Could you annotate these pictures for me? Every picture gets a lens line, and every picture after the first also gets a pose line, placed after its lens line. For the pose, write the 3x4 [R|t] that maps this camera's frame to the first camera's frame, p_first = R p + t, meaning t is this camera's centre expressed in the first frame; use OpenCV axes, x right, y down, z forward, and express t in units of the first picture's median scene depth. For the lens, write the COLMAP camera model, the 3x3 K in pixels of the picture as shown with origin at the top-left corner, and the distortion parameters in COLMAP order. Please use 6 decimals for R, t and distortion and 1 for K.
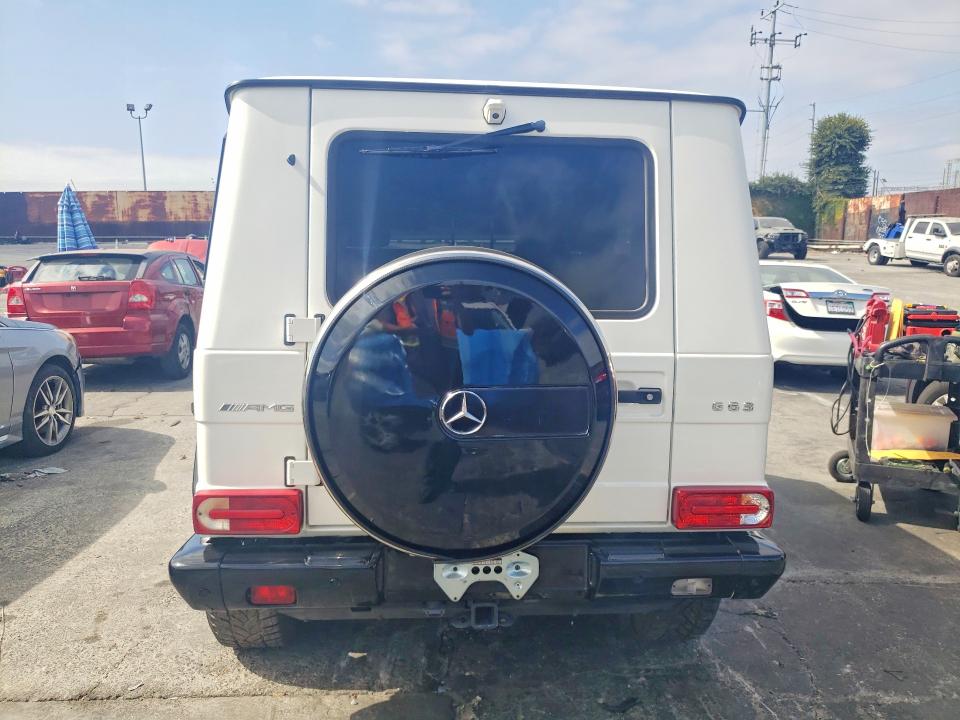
lens RADIAL K [[753.8, 0, 468.4], [0, 753.8, 362.6], [0, 0, 1]] dist [0.003846, -0.002019]
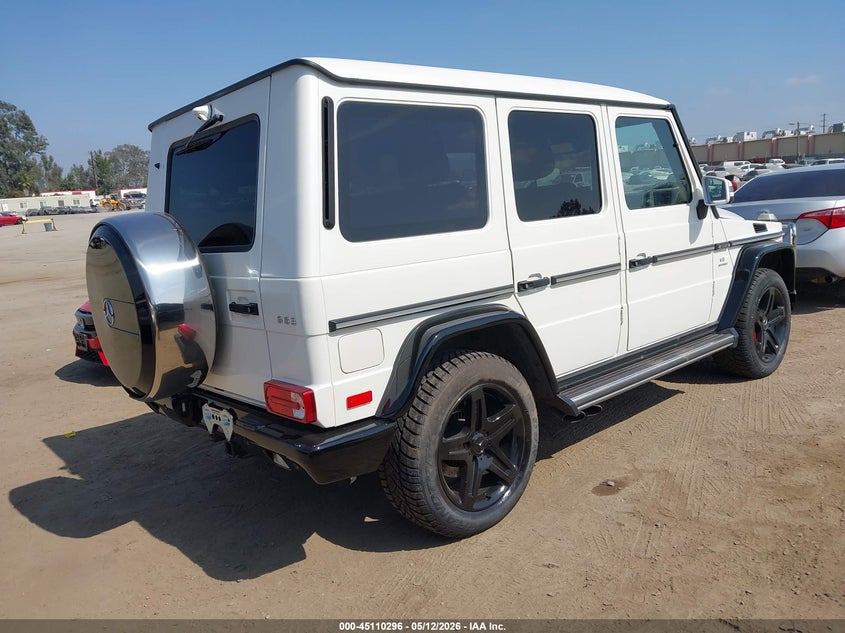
lens RADIAL K [[663.5, 0, 412.3], [0, 663.5, 318.8], [0, 0, 1]] dist [0.003846, -0.002019]
pose [[0.582933, 0.048901, -0.811047, 1.349693], [0.007814, 0.997804, 0.065777, -0.013237], [0.812483, -0.044681, 0.581271, 0.544197]]
